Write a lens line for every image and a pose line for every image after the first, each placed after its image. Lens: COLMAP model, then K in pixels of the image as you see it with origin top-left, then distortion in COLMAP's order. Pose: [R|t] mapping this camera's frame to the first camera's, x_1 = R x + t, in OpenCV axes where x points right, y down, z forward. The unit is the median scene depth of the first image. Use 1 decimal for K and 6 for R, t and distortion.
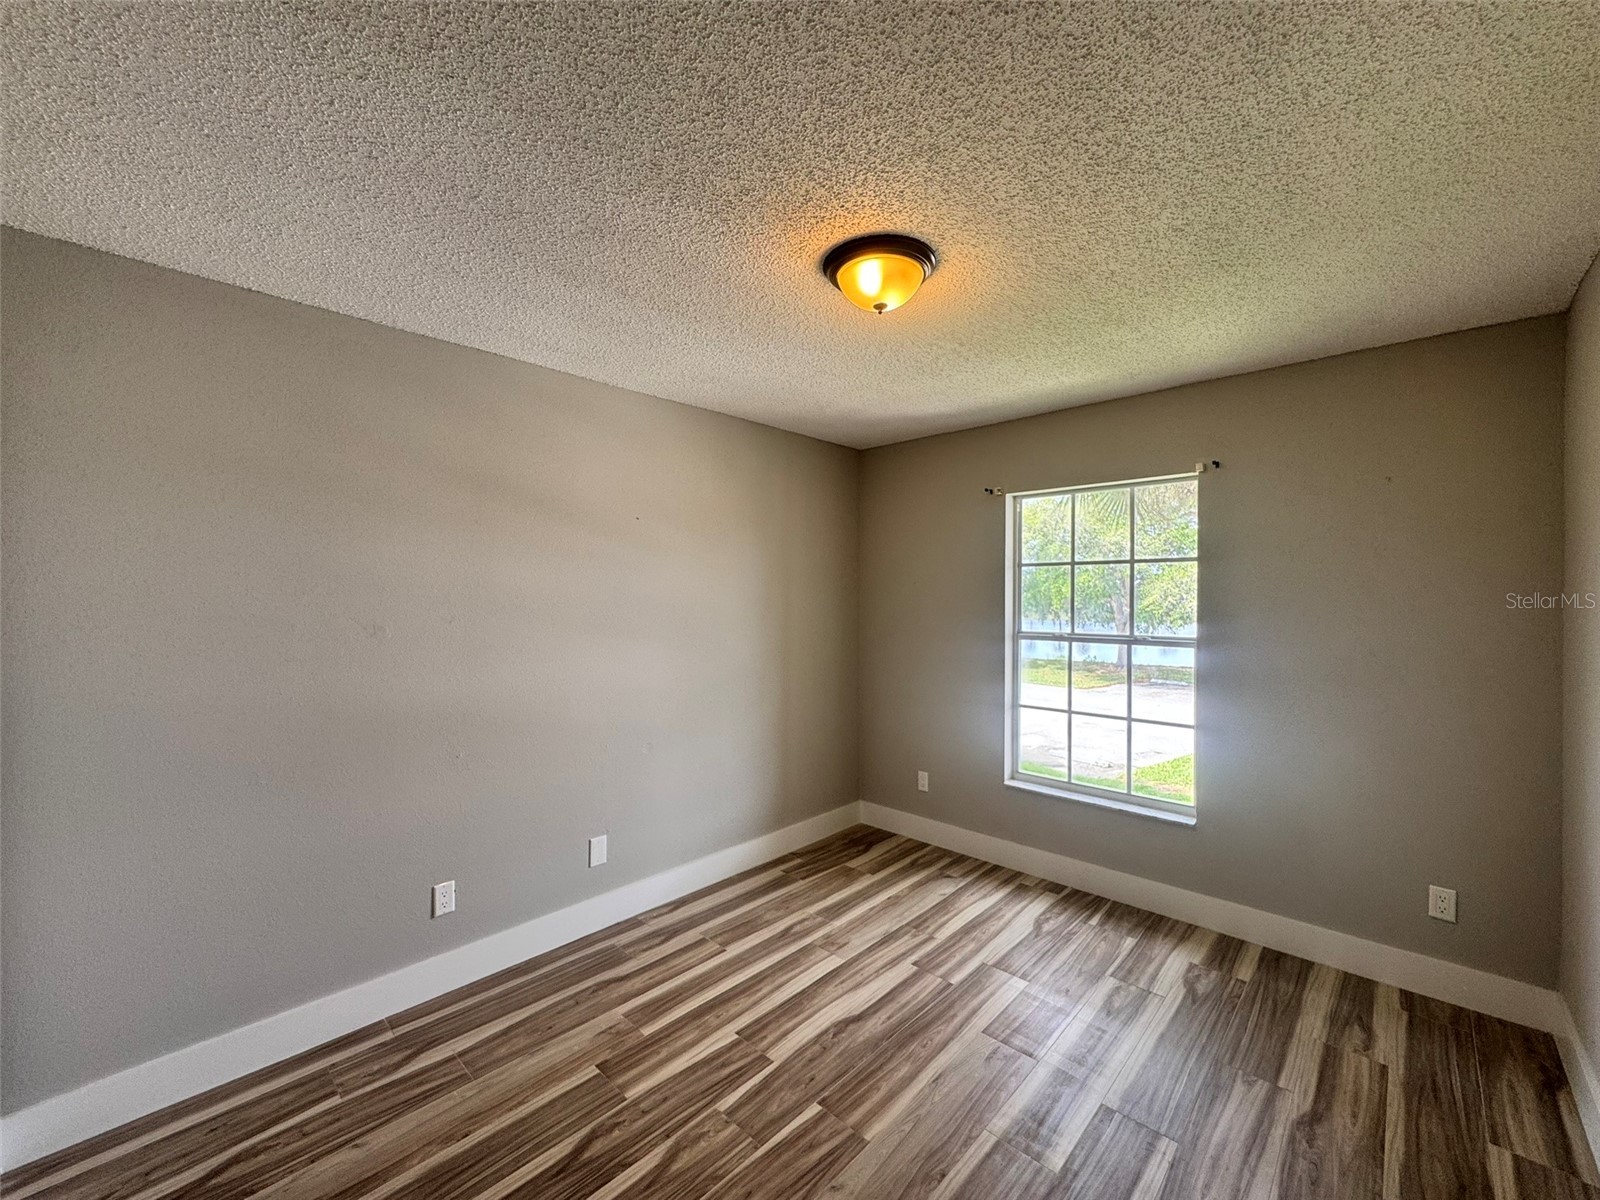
lens RADIAL K [[638.5, 0, 802.1], [0, 638.5, 598.9], [0, 0, 1]] dist [-0.002168, -0.000118]
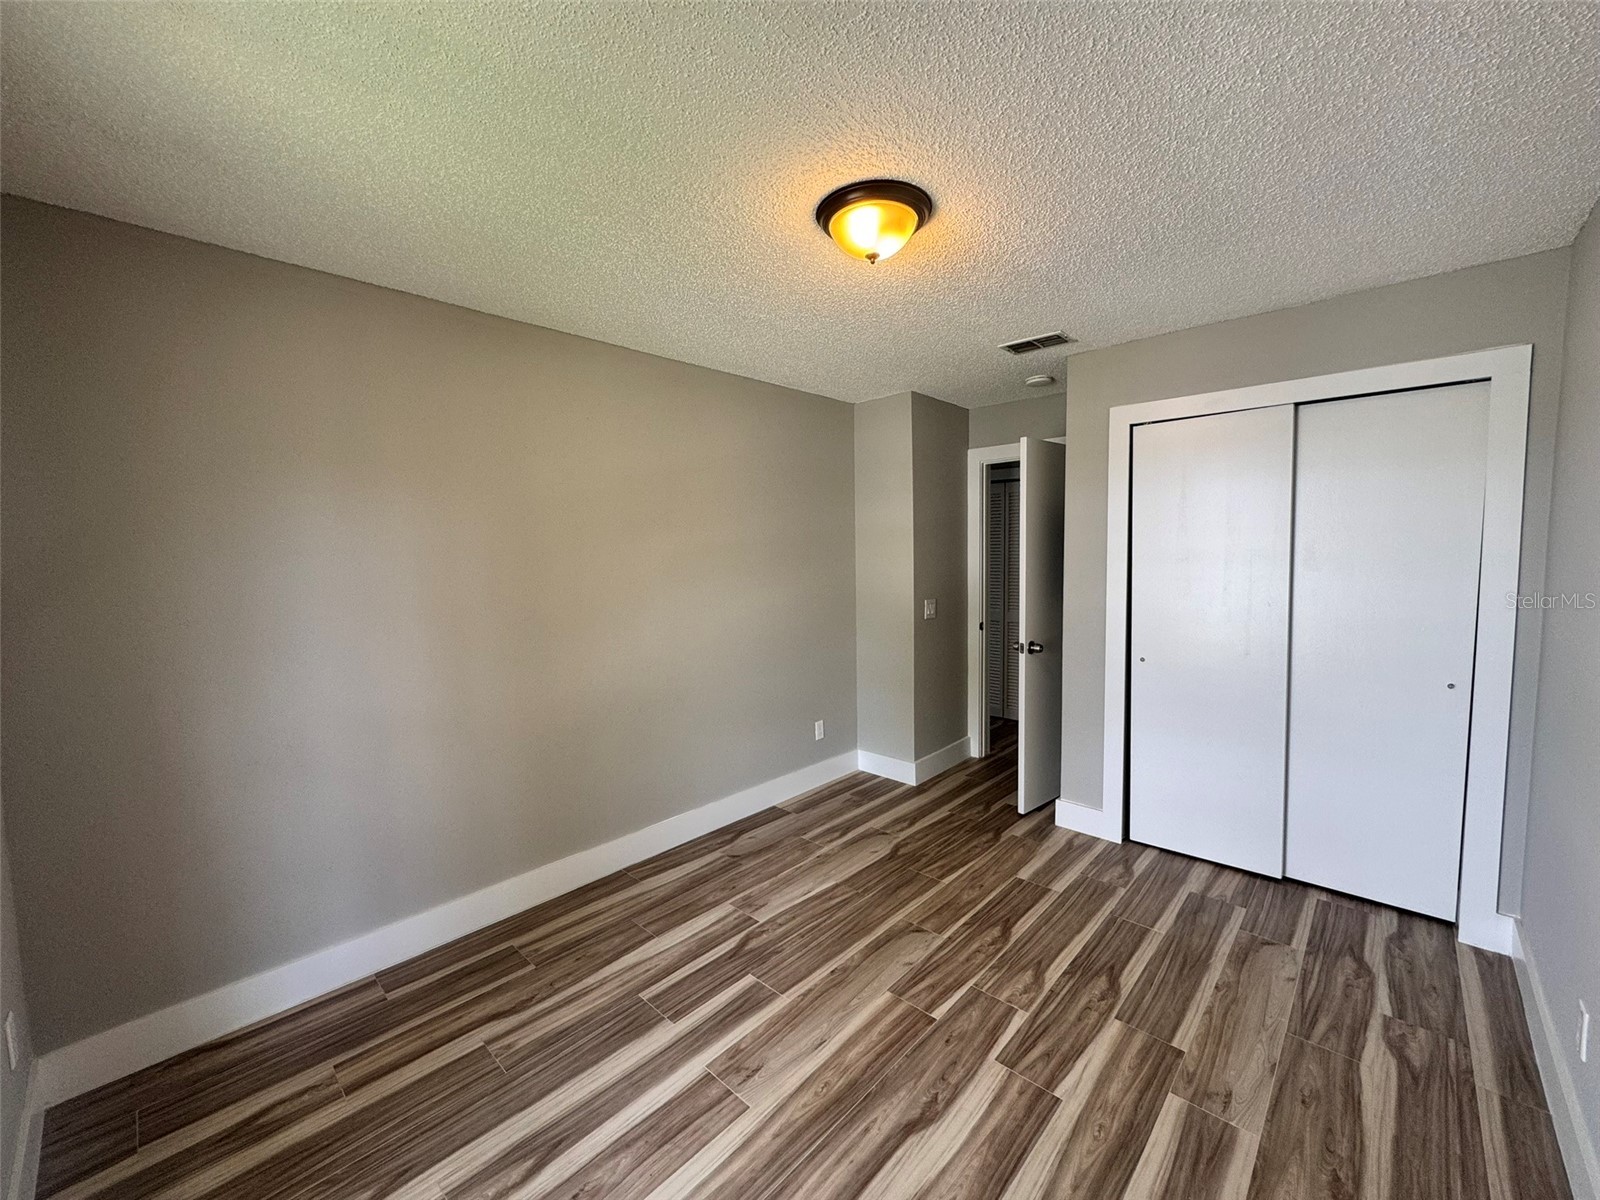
lens RADIAL K [[638.5, 0, 802.1], [0, 638.5, 598.9], [0, 0, 1]] dist [-0.002168, -0.000118]
pose [[-0.999825, 0.017993, -0.005177, 0.229585], [0.017516, 0.996584, 0.080710, -0.010840], [0.006611, 0.080605, -0.996724, 1.896710]]
